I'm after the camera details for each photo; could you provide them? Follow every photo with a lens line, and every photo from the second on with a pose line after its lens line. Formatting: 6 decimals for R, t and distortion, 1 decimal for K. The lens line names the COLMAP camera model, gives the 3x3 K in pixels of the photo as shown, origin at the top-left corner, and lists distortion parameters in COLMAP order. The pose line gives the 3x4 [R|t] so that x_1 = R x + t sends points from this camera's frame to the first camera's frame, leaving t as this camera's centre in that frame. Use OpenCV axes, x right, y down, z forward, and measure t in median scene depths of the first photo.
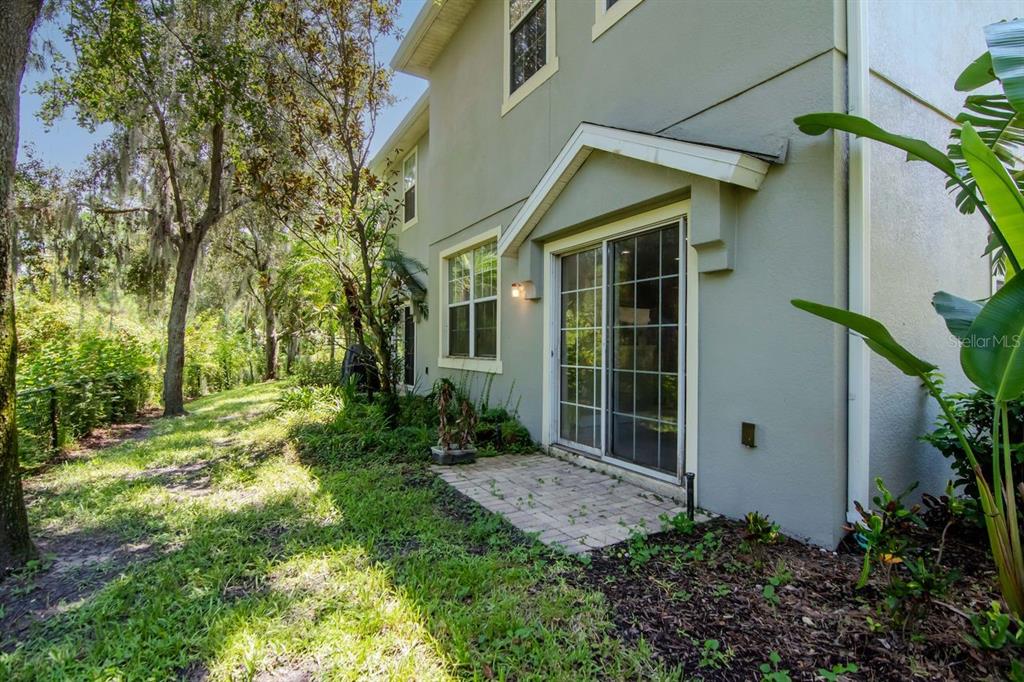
lens RADIAL K [[522.9, 0, 512.0], [0, 522.9, 341.0], [0, 0, 1]] dist [0.000177, -0.008375]
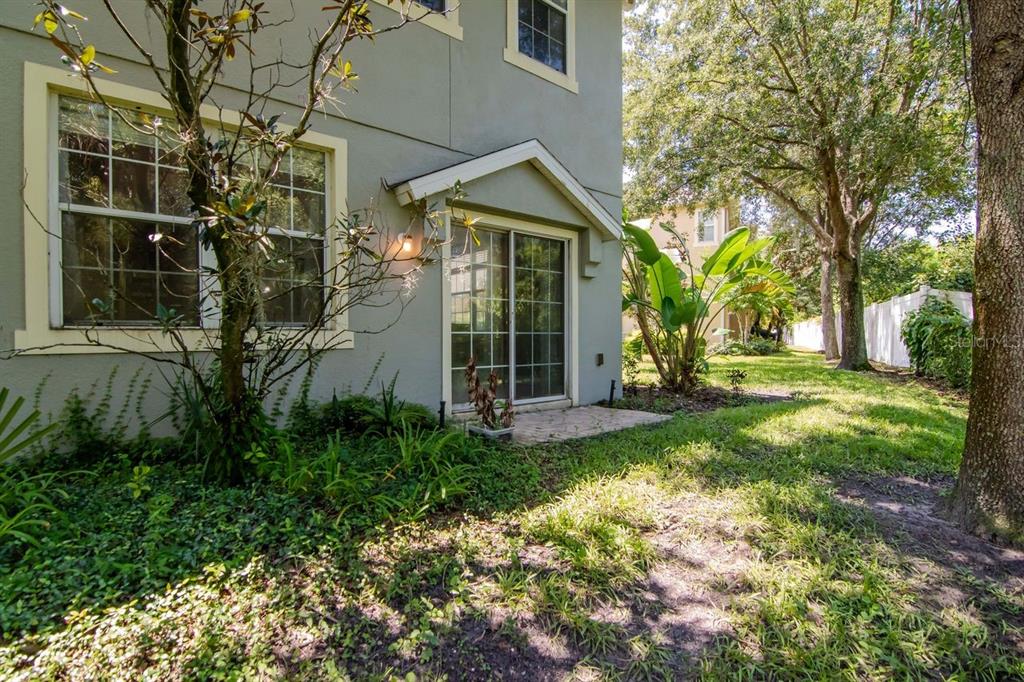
lens RADIAL K [[522.9, 0, 512.0], [0, 522.9, 341.0], [0, 0, 1]] dist [0.000177, -0.008375]
pose [[-0.224009, -0.016593, 0.974446, -1.133457], [-0.009534, 0.999845, 0.014834, 0.059120], [-0.974540, -0.005967, -0.224132, 1.371542]]
